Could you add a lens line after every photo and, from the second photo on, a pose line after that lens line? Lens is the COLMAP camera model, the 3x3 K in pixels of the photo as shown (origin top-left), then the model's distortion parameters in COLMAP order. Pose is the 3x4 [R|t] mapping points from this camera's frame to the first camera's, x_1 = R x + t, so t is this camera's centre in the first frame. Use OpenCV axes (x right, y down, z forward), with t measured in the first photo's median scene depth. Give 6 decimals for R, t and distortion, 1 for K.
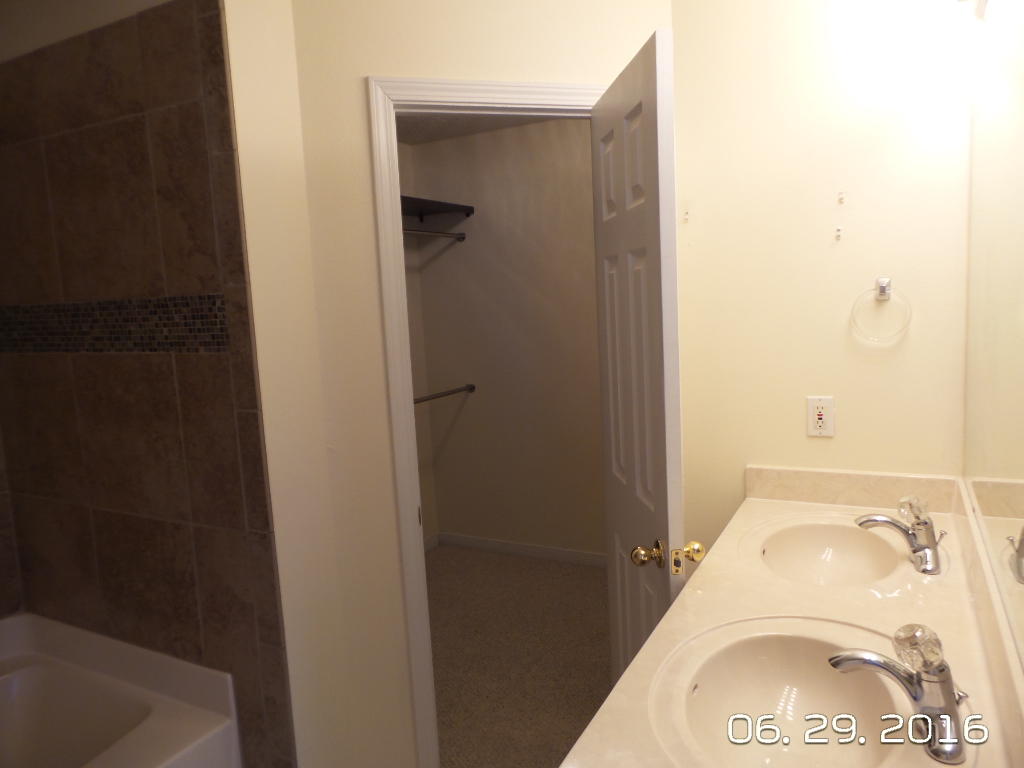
lens RADIAL K [[697.6, 0, 513.6], [0, 697.6, 381.0], [0, 0, 1]] dist [-0.011352, 0.013080]
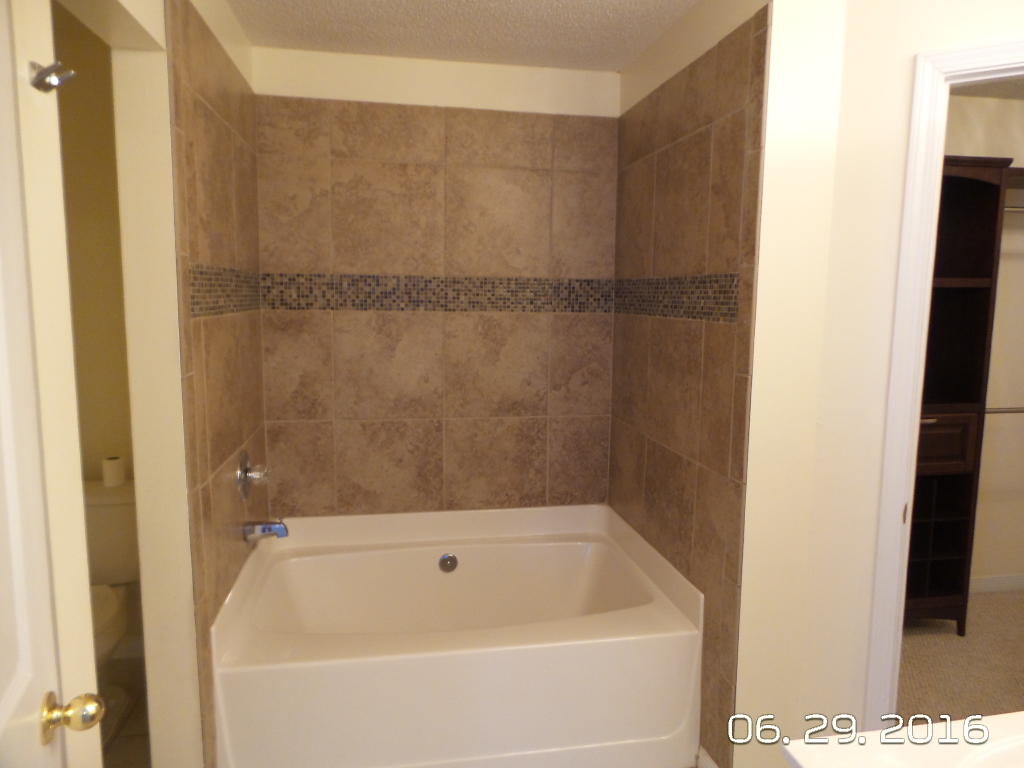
lens RADIAL K [[697.6, 0, 514.5], [0, 697.6, 384.7], [0, 0, 1]] dist [-0.011352, 0.013080]
pose [[0.618489, 0.151844, -0.770983, 0.263317], [-0.137760, 0.986909, 0.083858, 0.013235], [0.773624, 0.054345, 0.631311, -0.019876]]
